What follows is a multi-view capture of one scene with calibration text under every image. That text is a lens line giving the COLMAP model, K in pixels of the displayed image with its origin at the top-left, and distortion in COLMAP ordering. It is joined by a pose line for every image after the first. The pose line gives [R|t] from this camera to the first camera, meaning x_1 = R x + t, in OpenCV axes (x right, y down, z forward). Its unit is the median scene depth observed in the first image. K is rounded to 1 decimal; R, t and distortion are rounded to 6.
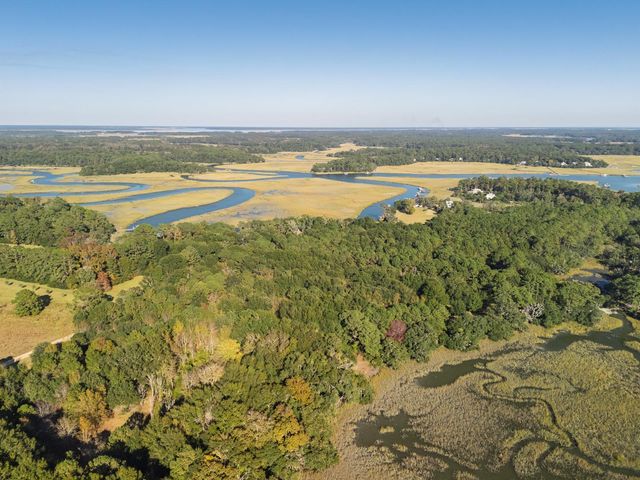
lens RADIAL K [[472.7, 0, 319.4], [0, 472.7, 244.5], [0, 0, 1]] dist [0.079751, -0.069636]
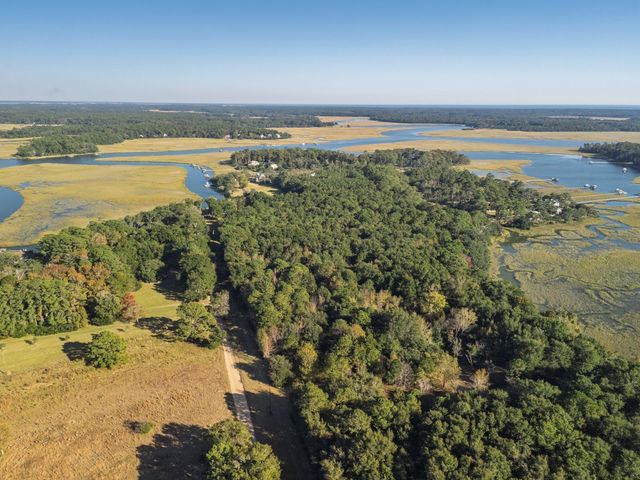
lens RADIAL K [[472.7, 0, 320.0], [0, 472.7, 241.9], [0, 0, 1]] dist [0.079751, -0.069636]
pose [[0.729331, -0.192029, 0.656660, -0.210489], [0.163202, 0.980926, 0.105592, -0.016312], [-0.664411, 0.030157, 0.746759, 0.059380]]
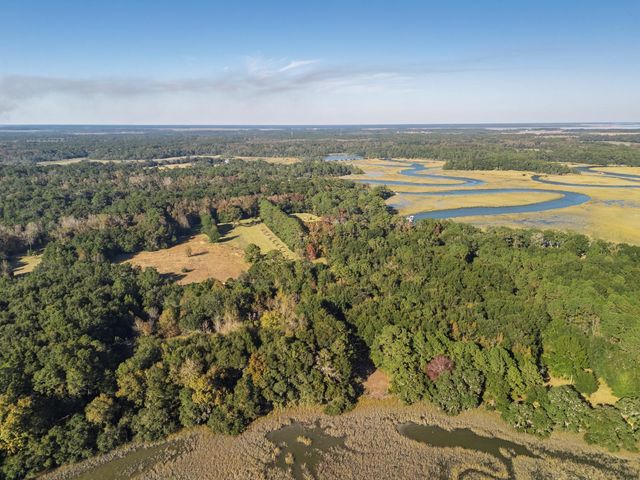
lens RADIAL K [[472.7, 0, 317.1], [0, 472.7, 237.5], [0, 0, 1]] dist [0.079751, -0.069636]
pose [[0.656022, 0.172620, -0.734736, 0.127932], [-0.179034, 0.981300, 0.070694, -0.013406], [0.733200, 0.085166, 0.674659, 0.054813]]
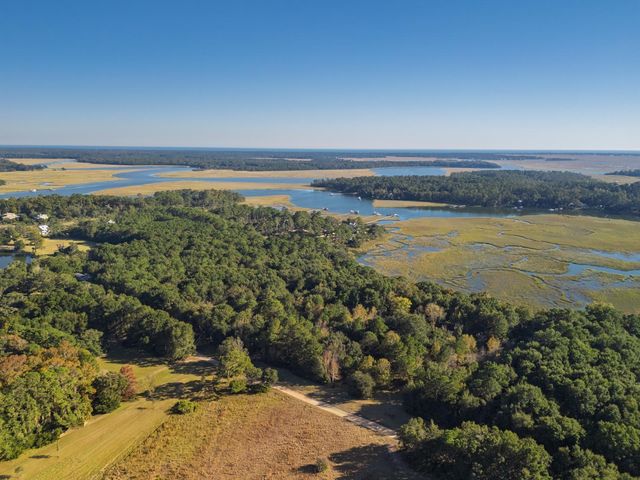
lens RADIAL K [[472.7, 0, 320.2], [0, 472.7, 240.4], [0, 0, 1]] dist [0.079751, -0.069636]
pose [[0.198380, -0.192833, 0.960969, -0.293901], [0.232093, 0.961812, 0.145089, -0.042314], [-0.952249, 0.194251, 0.235559, 0.160611]]
